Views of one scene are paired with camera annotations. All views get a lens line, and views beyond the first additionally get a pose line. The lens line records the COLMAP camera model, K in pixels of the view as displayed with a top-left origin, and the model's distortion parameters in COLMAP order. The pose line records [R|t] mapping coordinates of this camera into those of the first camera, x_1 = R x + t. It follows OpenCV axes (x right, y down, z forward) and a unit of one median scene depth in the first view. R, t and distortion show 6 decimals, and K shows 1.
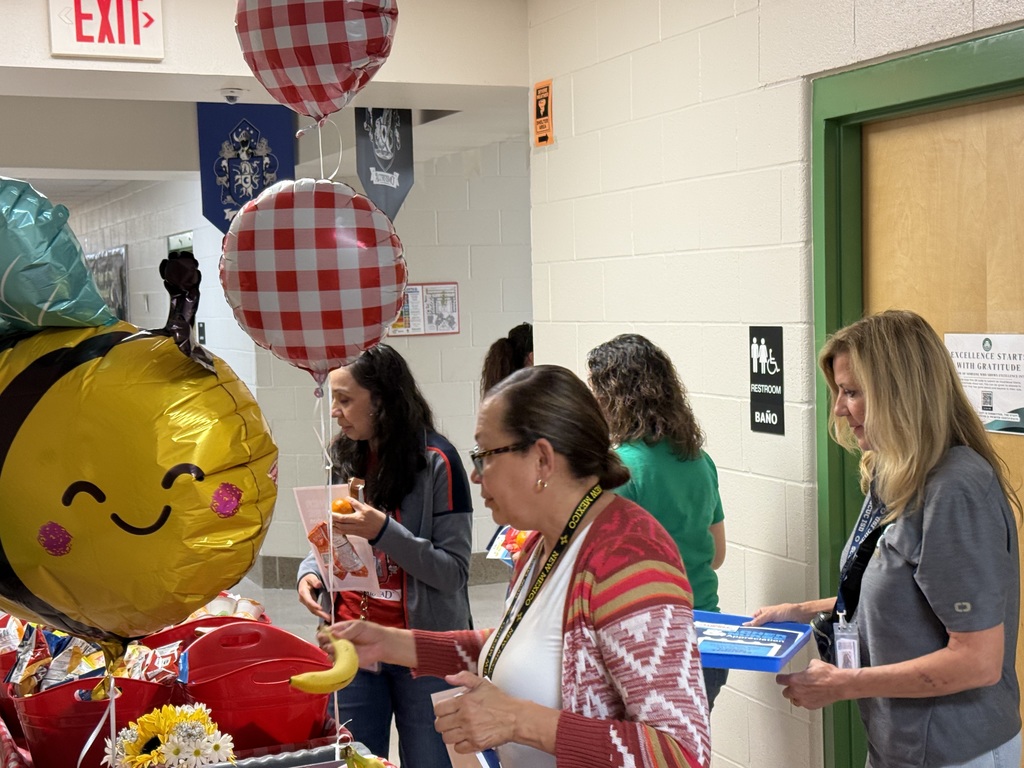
lens RADIAL K [[1495.1, 0, 513.2], [0, 1495.1, 384.6], [0, 0, 1]] dist [0.102968, 0.000000]
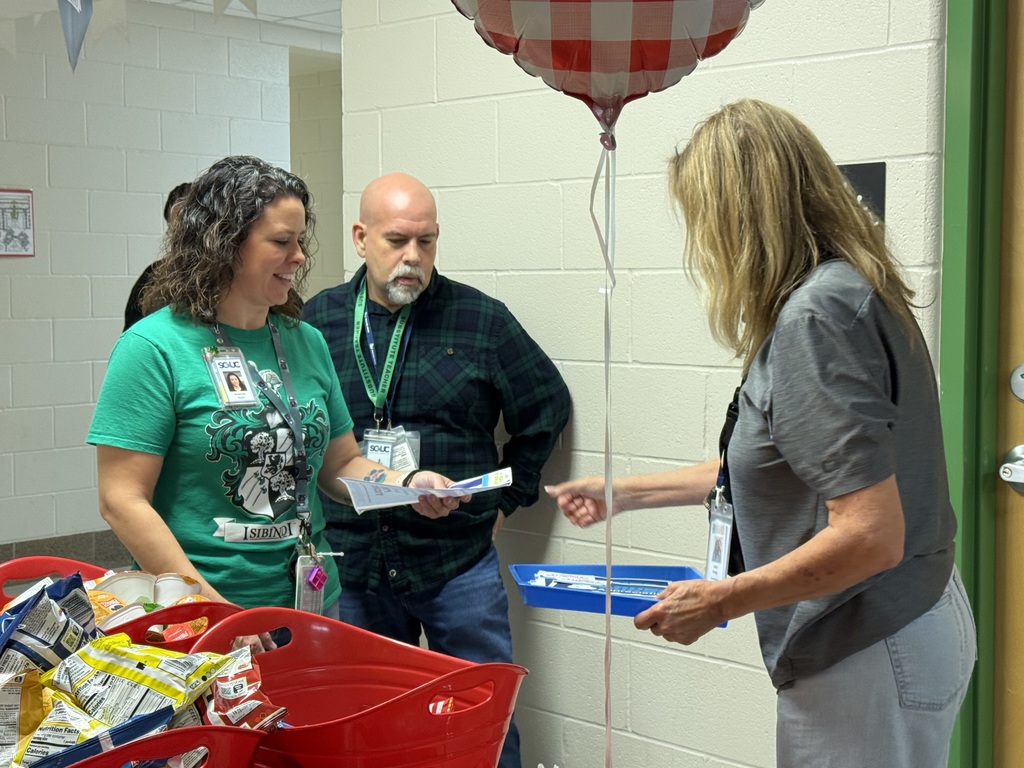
lens RADIAL K [[1495.1, 0, 511.1], [0, 1495.1, 384.3], [0, 0, 1]] dist [0.102968, 0.000000]
pose [[0.917115, -0.001839, 0.398619, -0.276564], [0.000134, 0.999991, 0.004305, 0.065263], [-0.398623, -0.003895, 0.917107, 0.406298]]
